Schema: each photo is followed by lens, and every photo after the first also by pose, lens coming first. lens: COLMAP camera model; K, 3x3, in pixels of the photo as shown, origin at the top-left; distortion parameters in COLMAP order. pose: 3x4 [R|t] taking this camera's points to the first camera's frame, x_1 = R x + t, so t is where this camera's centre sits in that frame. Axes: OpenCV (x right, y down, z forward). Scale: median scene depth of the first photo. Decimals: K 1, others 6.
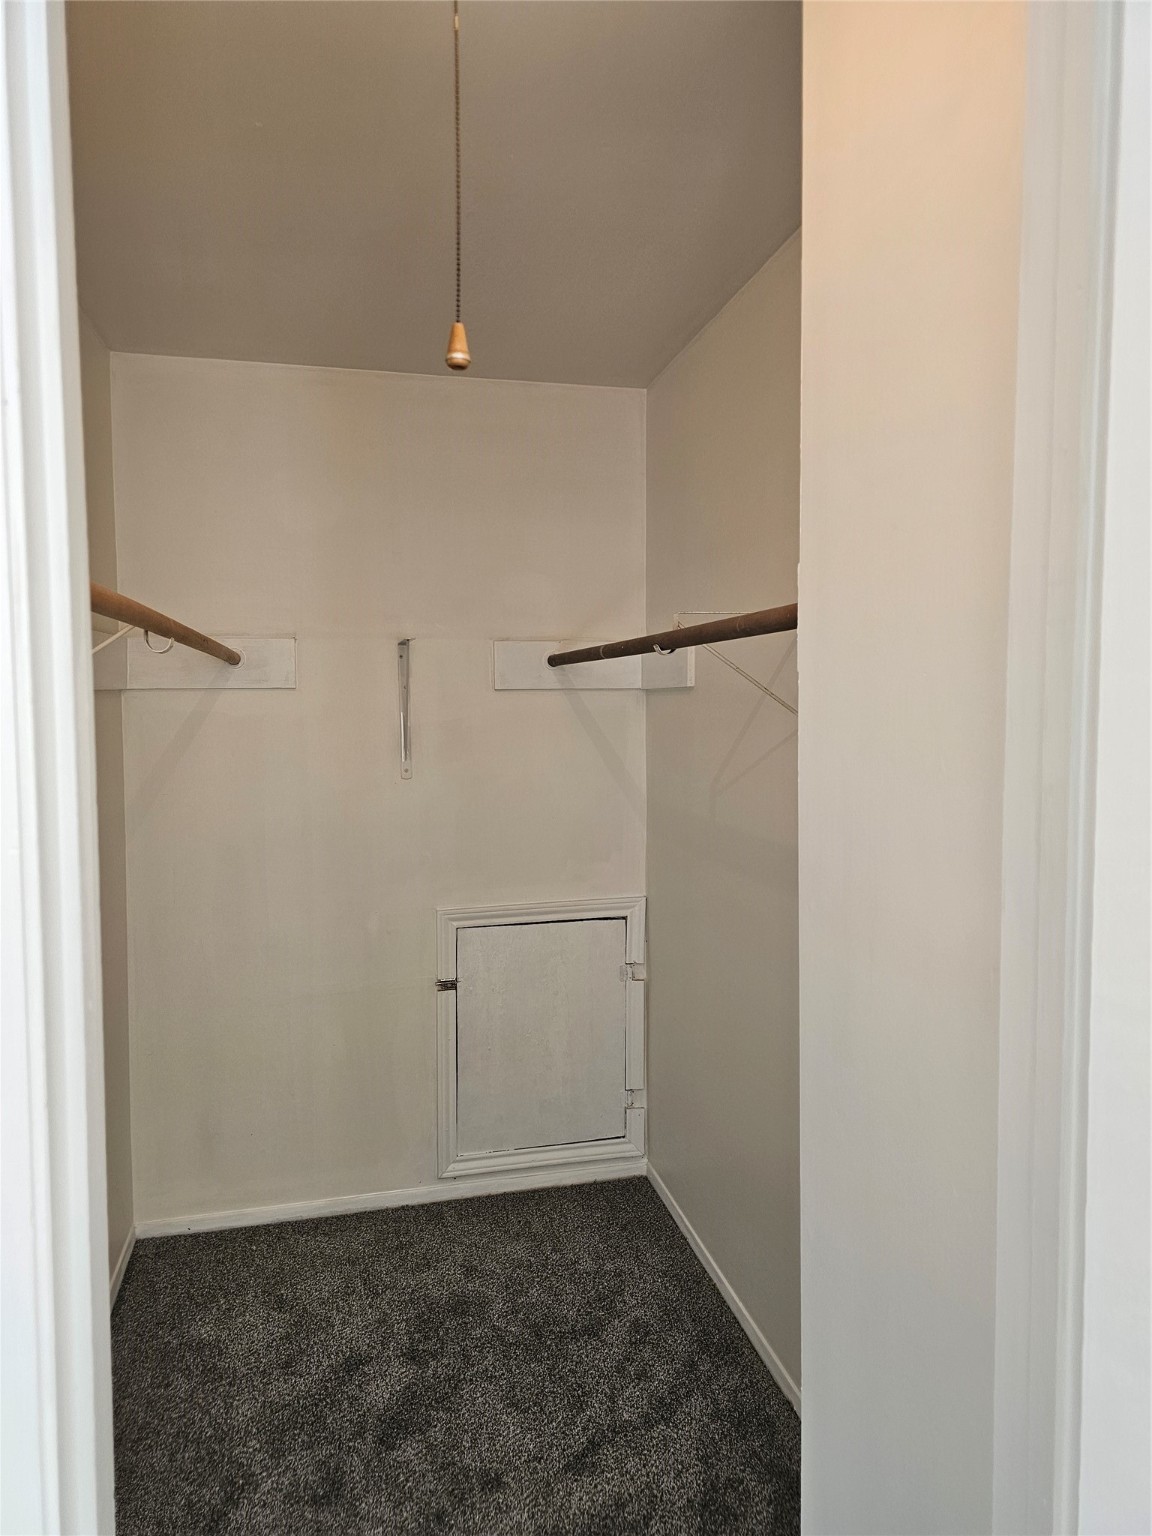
lens RADIAL K [[1088.2, 0, 576.0], [0, 1088.2, 768.0], [0, 0, 1]] dist [0.009571, -0.000046]
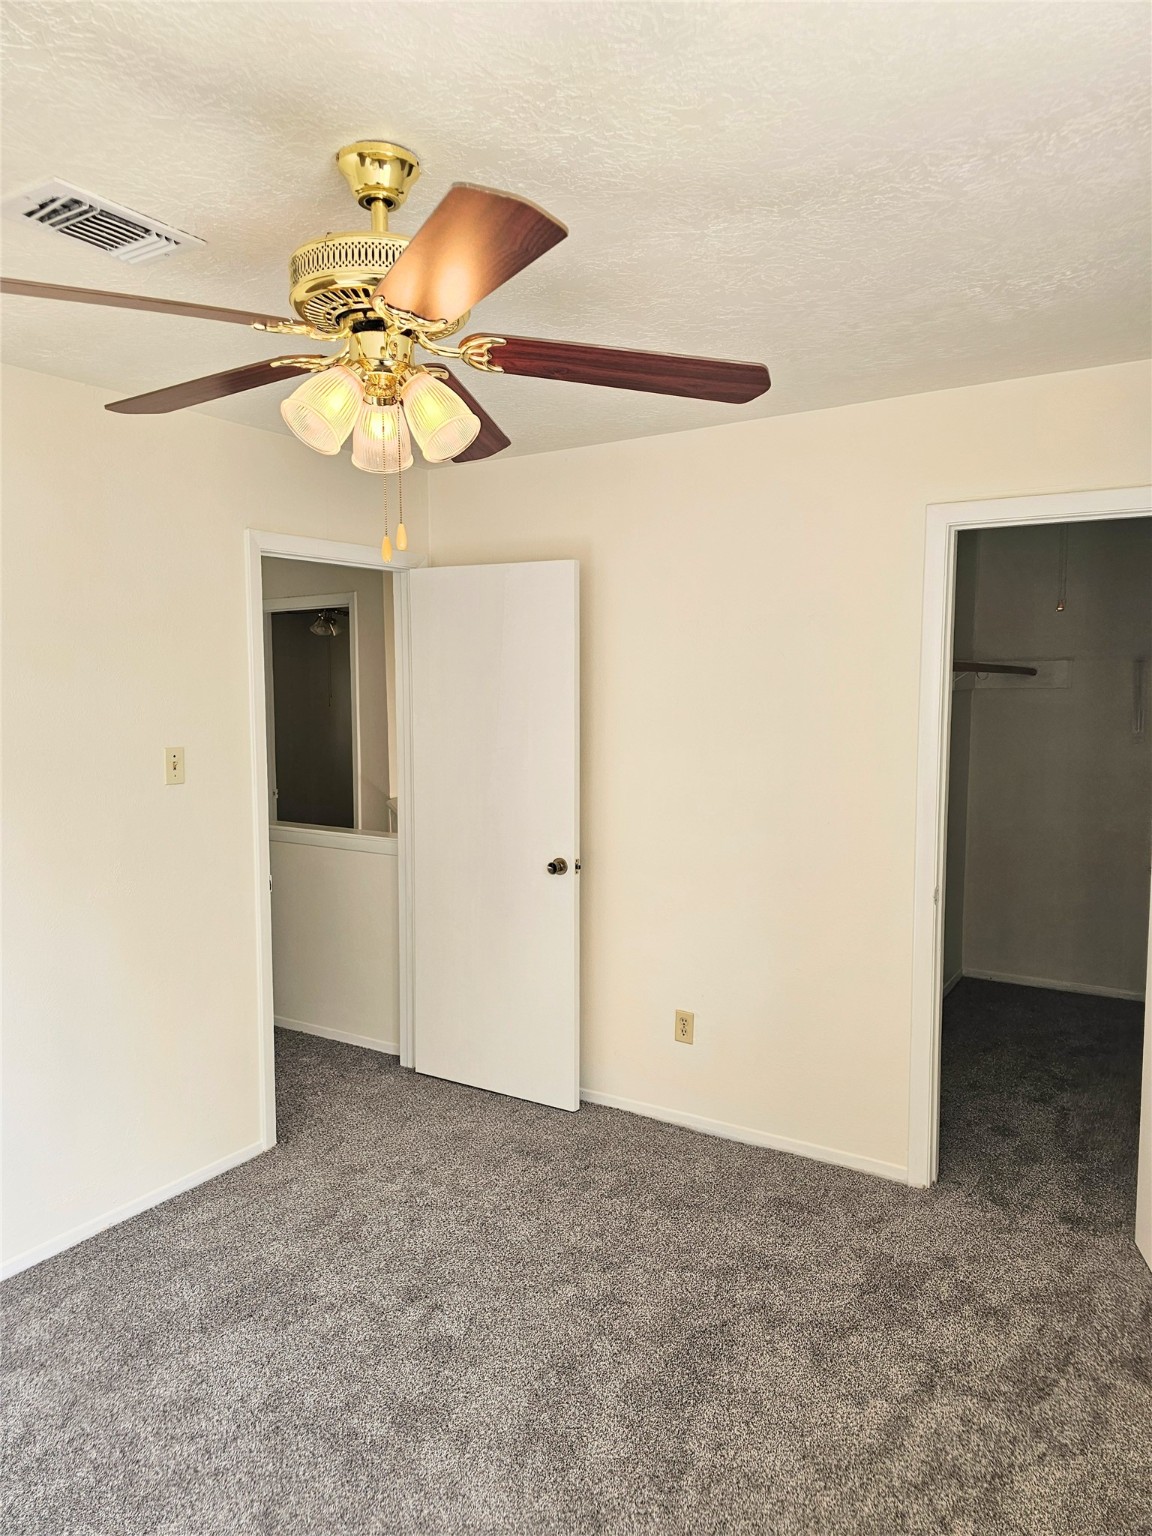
lens RADIAL K [[1088.2, 0, 576.0], [0, 1088.2, 768.0], [0, 0, 1]] dist [0.009571, -0.000046]
pose [[0.728917, 0.052641, -0.682576, 0.391051], [-0.039547, 0.998612, 0.034782, 0.025298], [0.683459, 0.001641, 0.729987, -0.864875]]
